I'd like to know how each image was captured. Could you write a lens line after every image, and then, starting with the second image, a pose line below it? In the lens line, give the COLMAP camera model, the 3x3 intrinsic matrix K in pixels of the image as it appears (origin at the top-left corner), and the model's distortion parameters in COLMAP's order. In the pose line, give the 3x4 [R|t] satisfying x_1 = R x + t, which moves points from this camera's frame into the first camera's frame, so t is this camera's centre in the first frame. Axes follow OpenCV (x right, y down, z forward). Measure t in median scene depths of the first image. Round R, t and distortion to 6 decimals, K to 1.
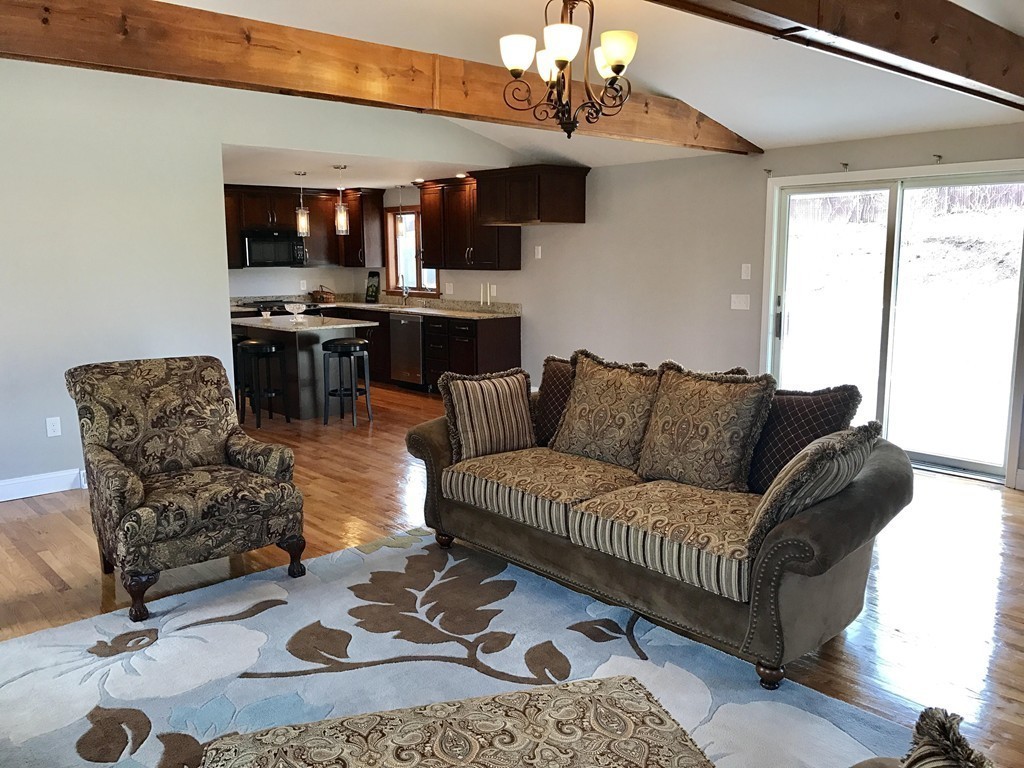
lens RADIAL K [[848.5, 0, 515.9], [0, 848.5, 386.9], [0, 0, 1]] dist [0.029219, -0.015917]
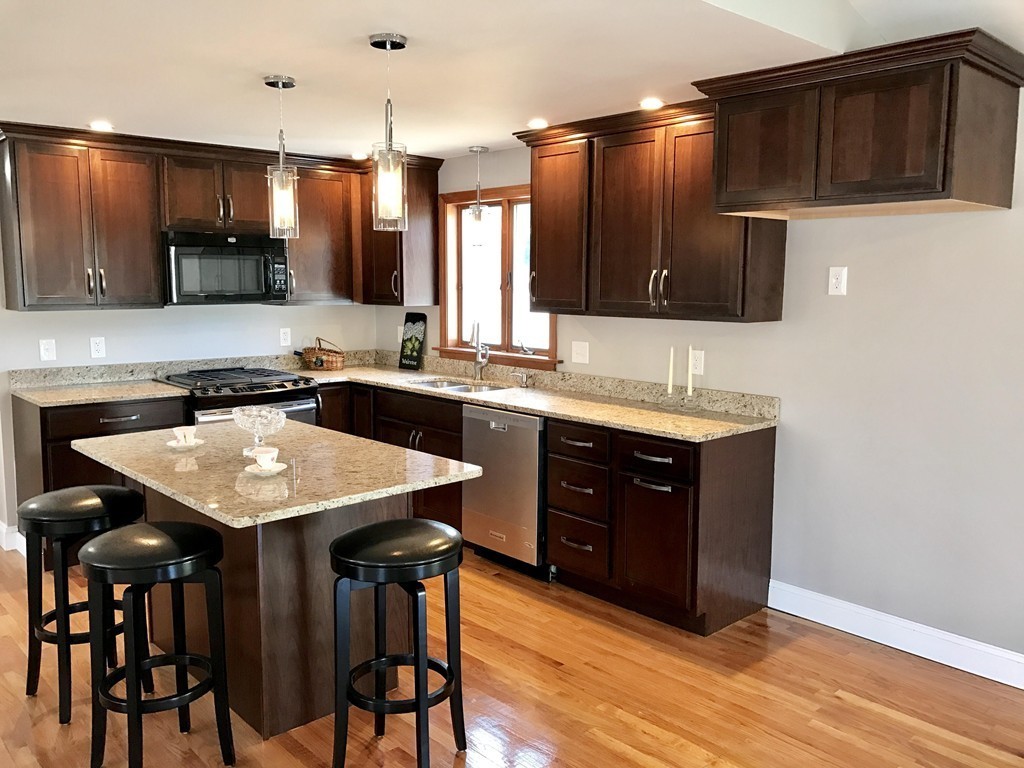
lens RADIAL K [[848.5, 0, 509.4], [0, 848.5, 379.9], [0, 0, 1]] dist [0.029219, -0.015917]
pose [[0.999937, 0.007159, 0.008636, -0.117387], [-0.006836, 0.999295, -0.036919, -0.077027], [-0.008894, 0.036858, 0.999281, 0.481983]]
